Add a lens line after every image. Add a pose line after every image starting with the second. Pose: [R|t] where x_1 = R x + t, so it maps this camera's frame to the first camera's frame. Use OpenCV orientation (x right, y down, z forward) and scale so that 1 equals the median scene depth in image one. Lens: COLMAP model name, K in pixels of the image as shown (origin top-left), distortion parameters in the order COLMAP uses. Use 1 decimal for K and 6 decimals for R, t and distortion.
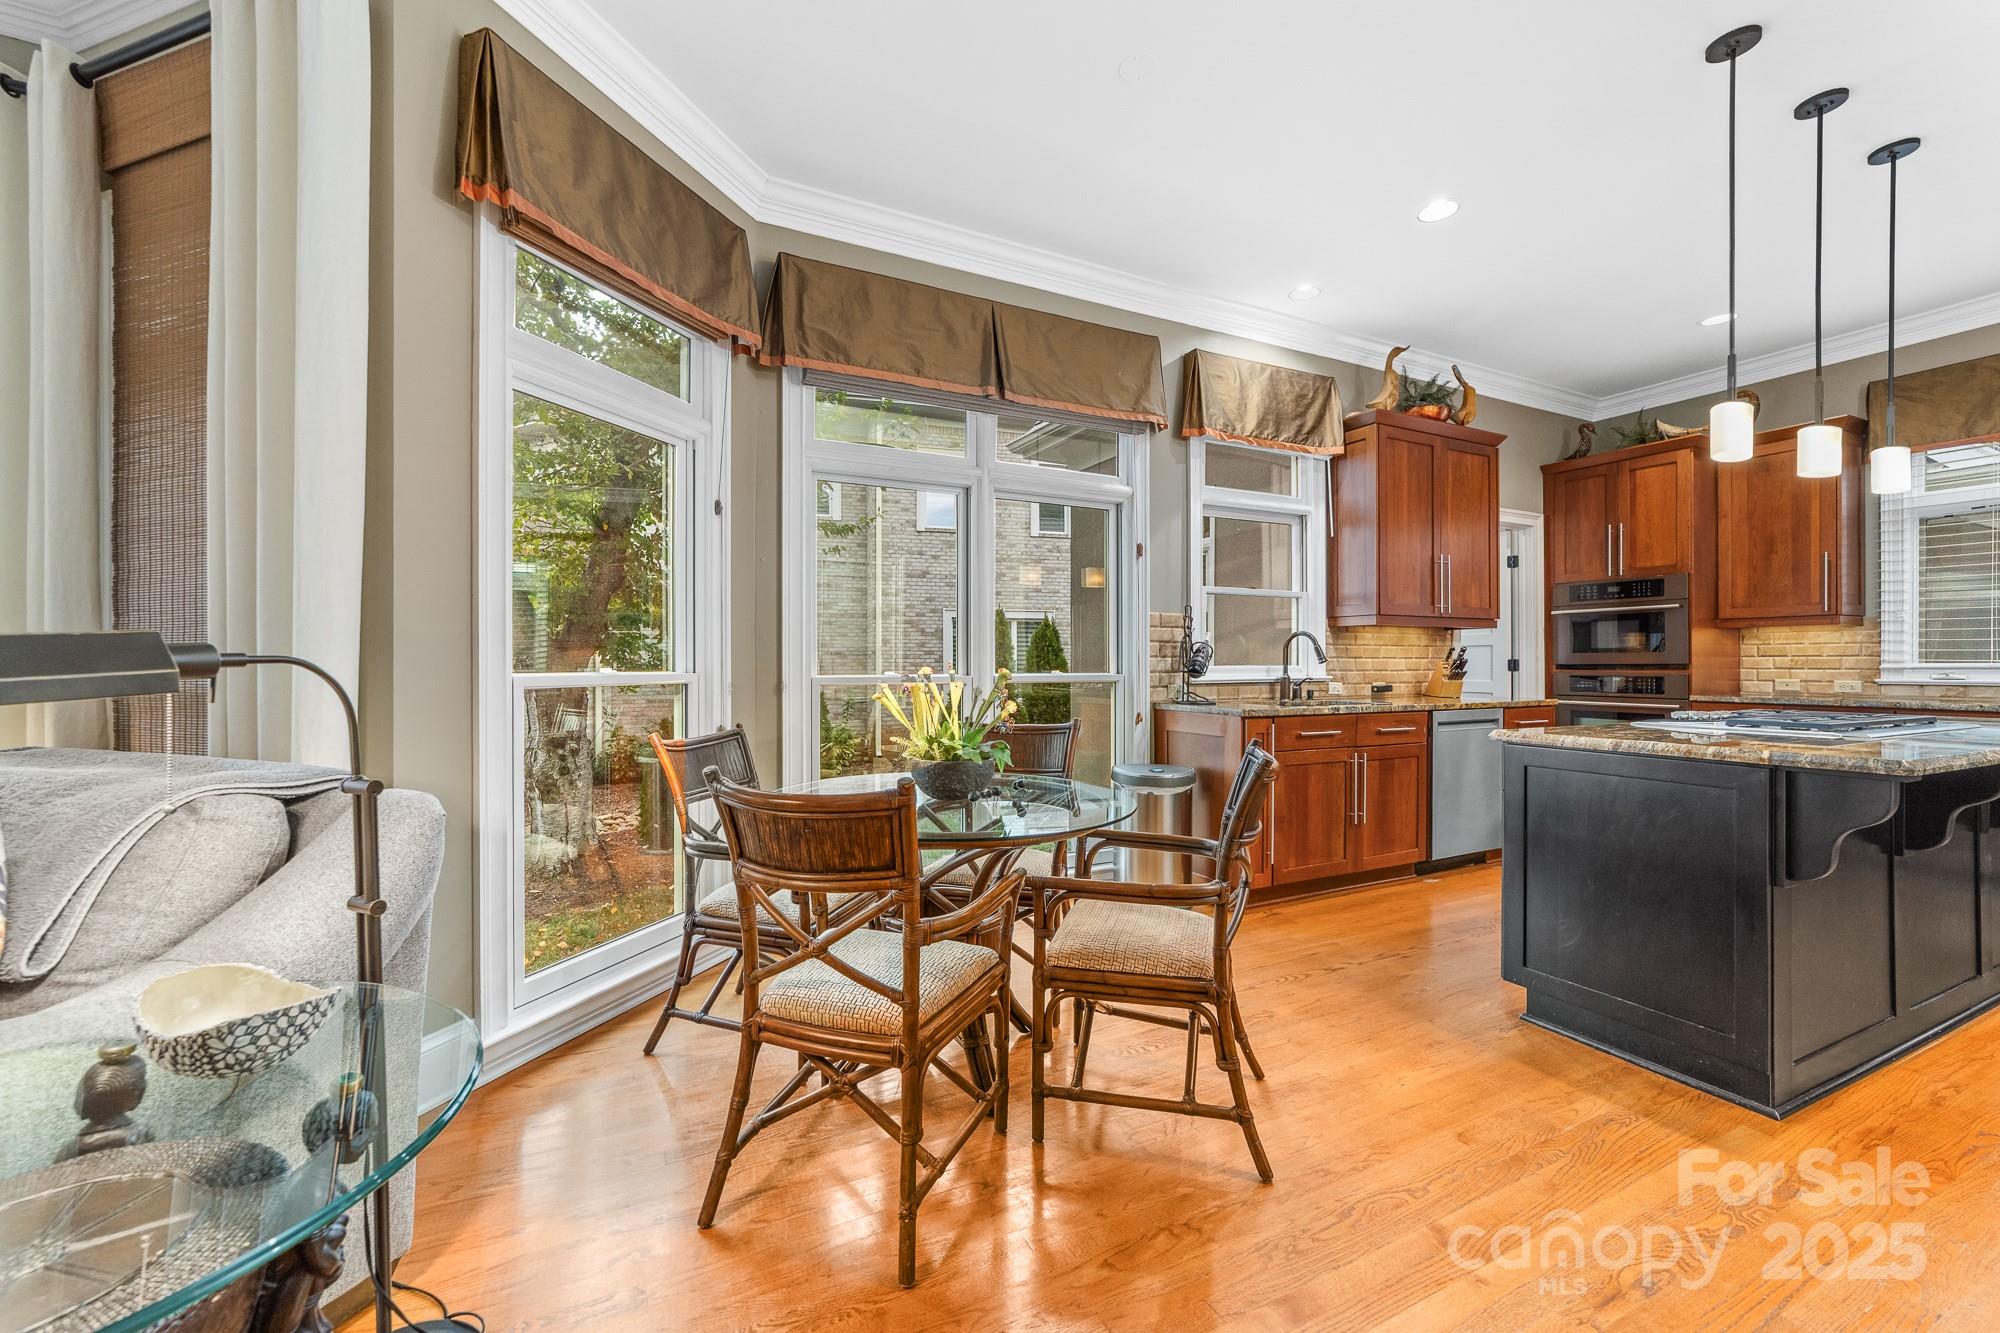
lens RADIAL K [[785.0, 0, 987.6], [0, 785.0, 661.2], [0, 0, 1]] dist [-0.012251, 0.008046]
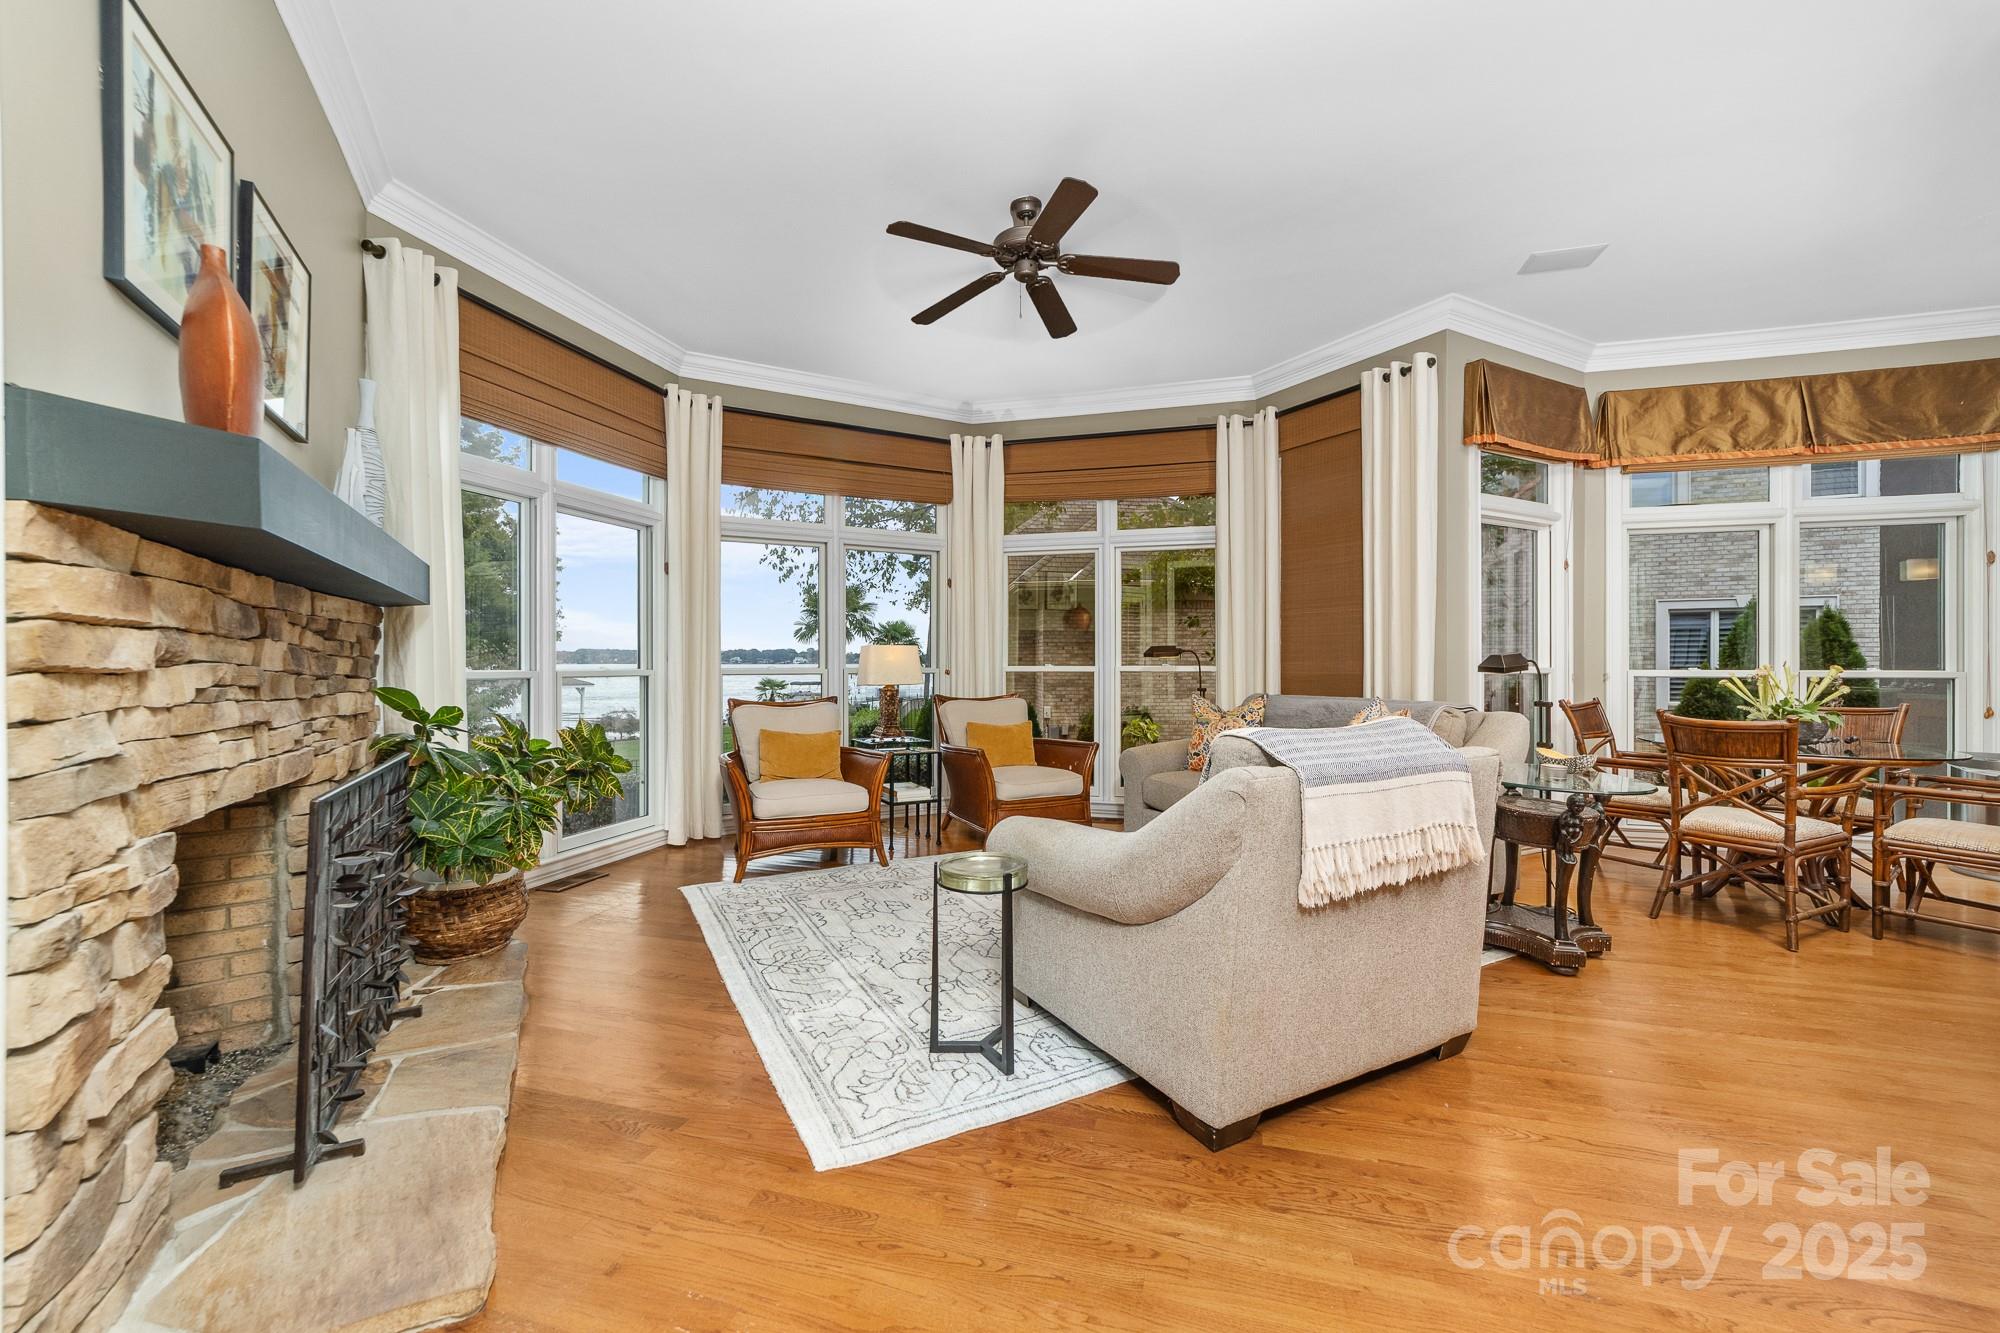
lens RADIAL K [[785.0, 0, 987.6], [0, 785.0, 661.2], [0, 0, 1]] dist [-0.012251, 0.008046]
pose [[0.744977, 0.001647, -0.667088, -0.101943], [0.003371, 0.999975, 0.006233, -0.009184], [0.667082, -0.006892, 0.744953, -0.648628]]
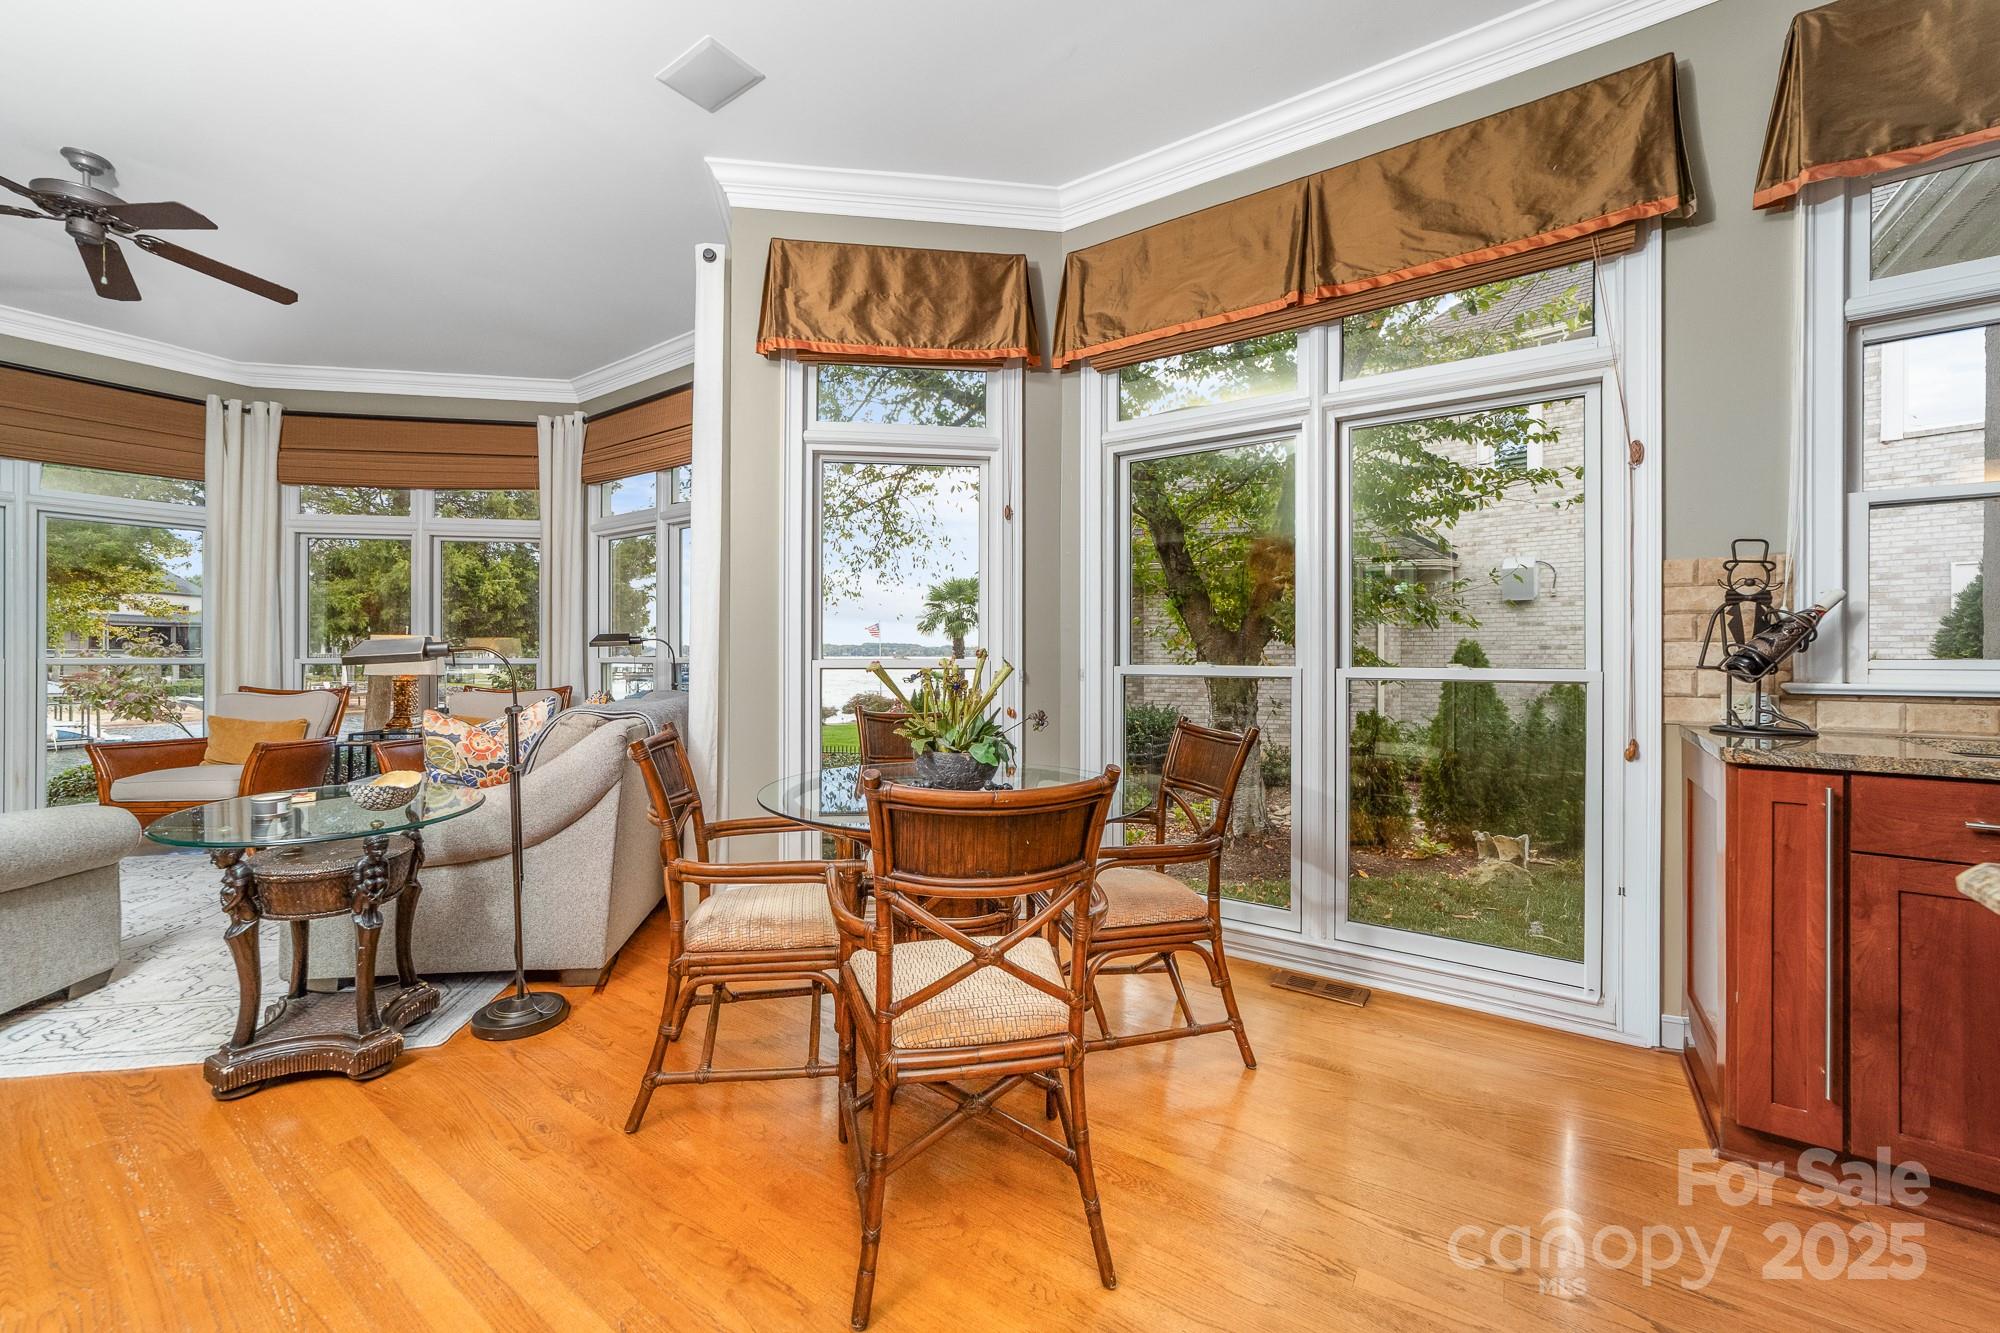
lens RADIAL K [[784.0, 0, 956.9], [0, 784.0, 650.3], [0, 0, 1]] dist [-0.001245, 0.000014]
pose [[0.477011, -0.004562, -0.878886, 0.400508], [0.000586, 0.999988, -0.004872, 0.002917], [0.878897, 0.001809, 0.477008, 0.267215]]
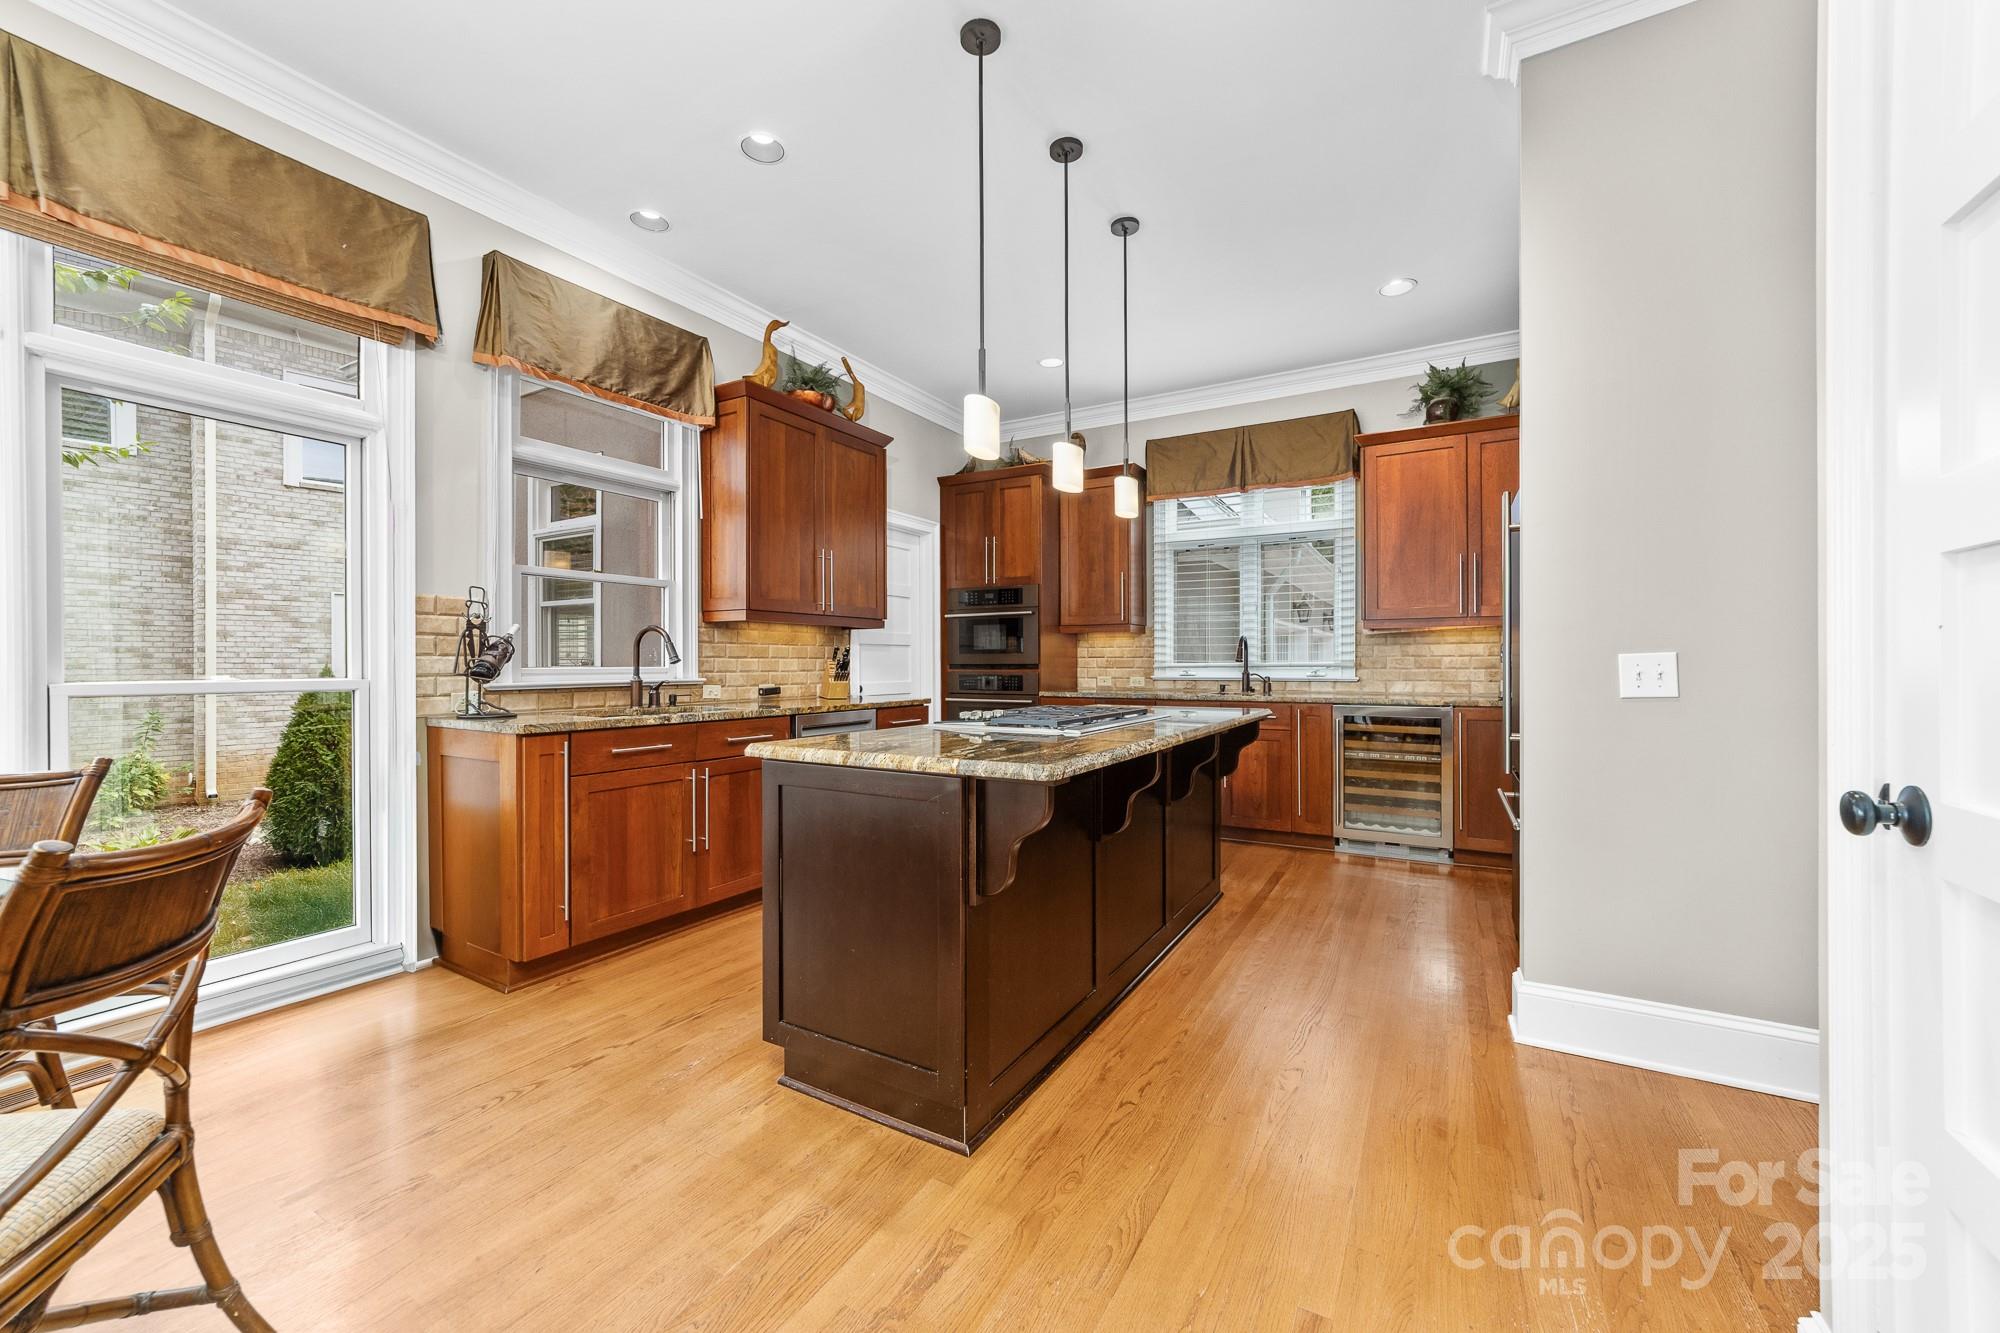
lens RADIAL K [[785.0, 0, 987.6], [0, 785.0, 661.2], [0, 0, 1]] dist [-0.012251, 0.008046]
pose [[0.835123, 0.001271, 0.550062, 0.222760], [-0.000580, 0.999999, -0.001431, 0.000955], [-0.550063, 0.000876, 0.835123, 0.092609]]
